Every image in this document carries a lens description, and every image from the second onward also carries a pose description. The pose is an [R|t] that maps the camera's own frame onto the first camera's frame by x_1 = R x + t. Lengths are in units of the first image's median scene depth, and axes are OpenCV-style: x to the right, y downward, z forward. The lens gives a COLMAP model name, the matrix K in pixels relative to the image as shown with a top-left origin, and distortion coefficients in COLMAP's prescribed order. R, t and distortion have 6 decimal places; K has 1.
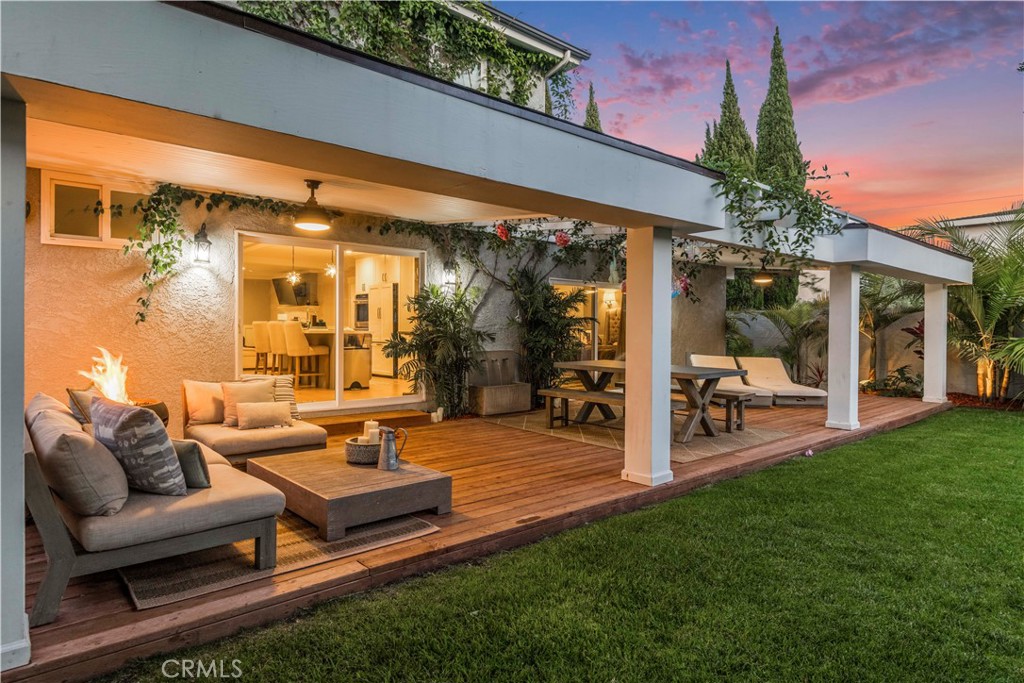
lens RADIAL K [[589.8, 0, 505.5], [0, 589.8, 341.9], [0, 0, 1]] dist [-0.002607, 0.001702]
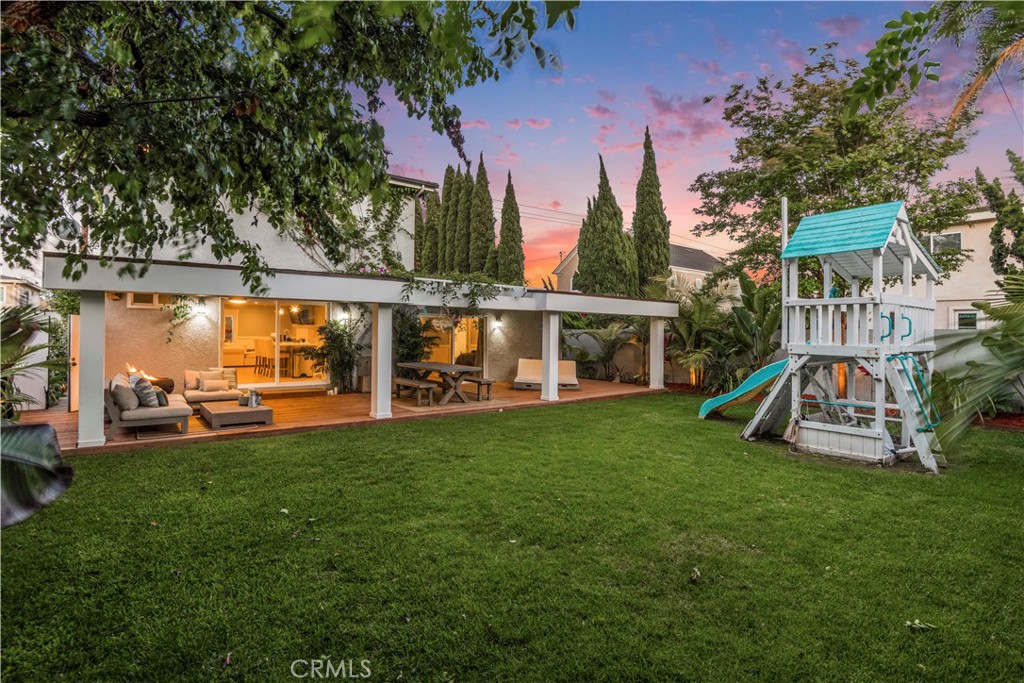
lens RADIAL K [[500.7, 0, 514.8], [0, 500.7, 337.6], [0, 0, 1]] dist [-0.029997, -0.000638]
pose [[0.998895, 0.002574, -0.046923, 0.539569], [-0.003308, 0.999873, -0.015578, -0.022172], [0.046877, 0.015716, 0.998777, -0.550682]]
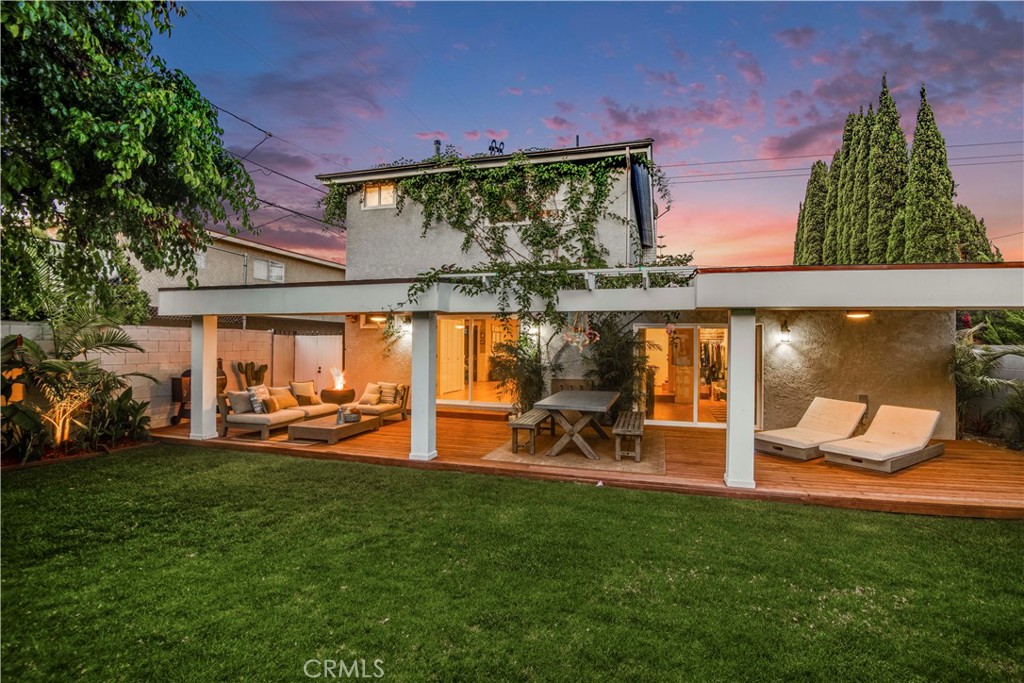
lens RADIAL K [[481.3, 0, 516.7], [0, 481.3, 343.7], [0, 0, 1]] dist [-0.001153, -0.000230]
pose [[0.542104, -0.005775, -0.840291, 1.017583], [-0.026149, 0.999376, -0.023738, -0.046461], [0.839904, 0.034841, 0.541615, 0.301660]]
